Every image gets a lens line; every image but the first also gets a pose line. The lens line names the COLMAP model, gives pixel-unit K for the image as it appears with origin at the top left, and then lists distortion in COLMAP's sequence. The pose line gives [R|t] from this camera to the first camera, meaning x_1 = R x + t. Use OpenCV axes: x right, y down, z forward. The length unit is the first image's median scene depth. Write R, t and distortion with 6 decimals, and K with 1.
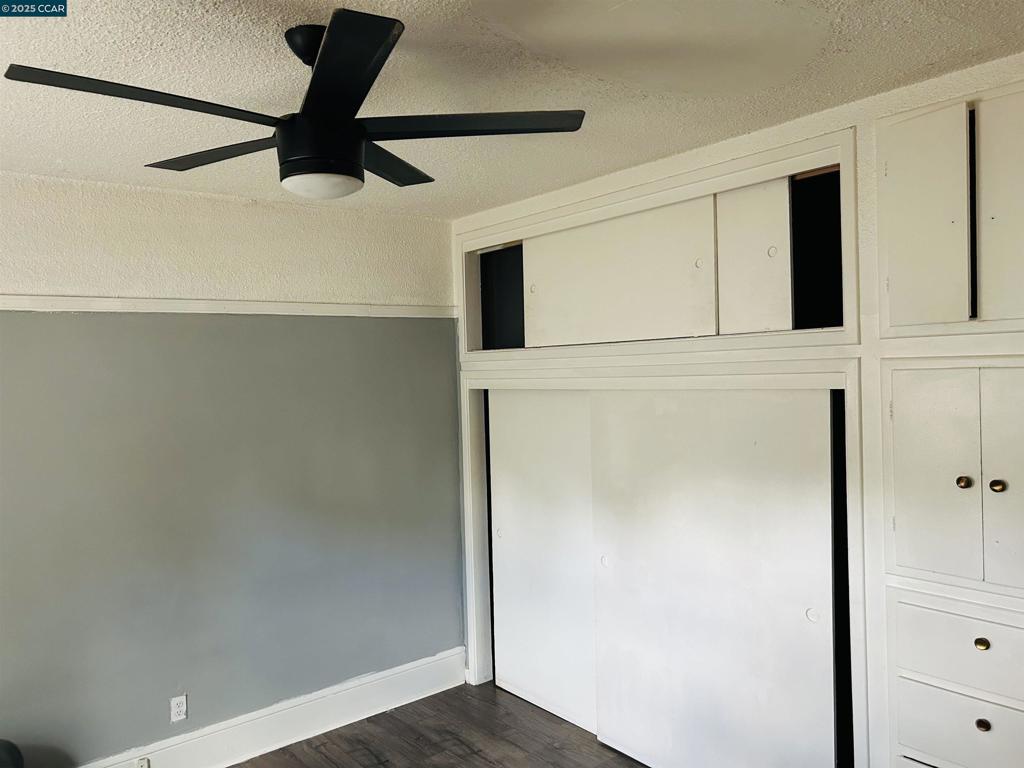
lens RADIAL K [[768.1, 0, 515.4], [0, 768.1, 383.7], [0, 0, 1]] dist [0.020111, -0.014795]
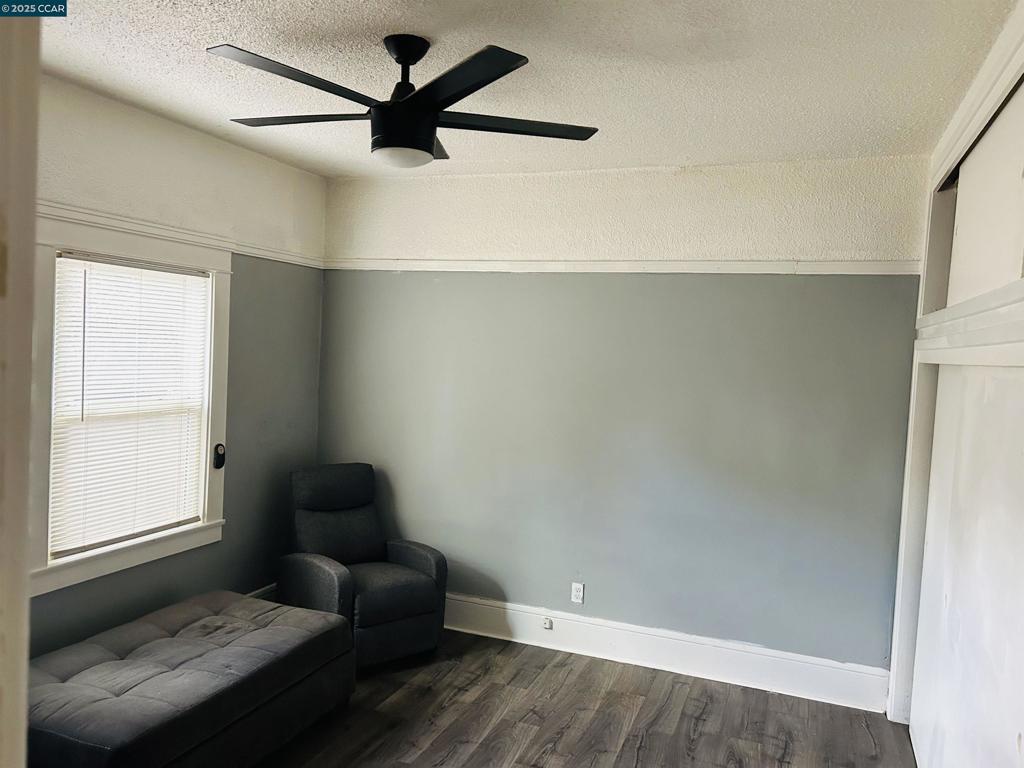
lens RADIAL K [[768.1, 0, 515.9], [0, 768.1, 383.1], [0, 0, 1]] dist [0.020111, -0.014795]
pose [[0.487620, 0.097844, -0.867556, 0.517808], [-0.079850, 0.994533, 0.067285, 0.009774], [0.869397, 0.036465, 0.492767, 0.275008]]
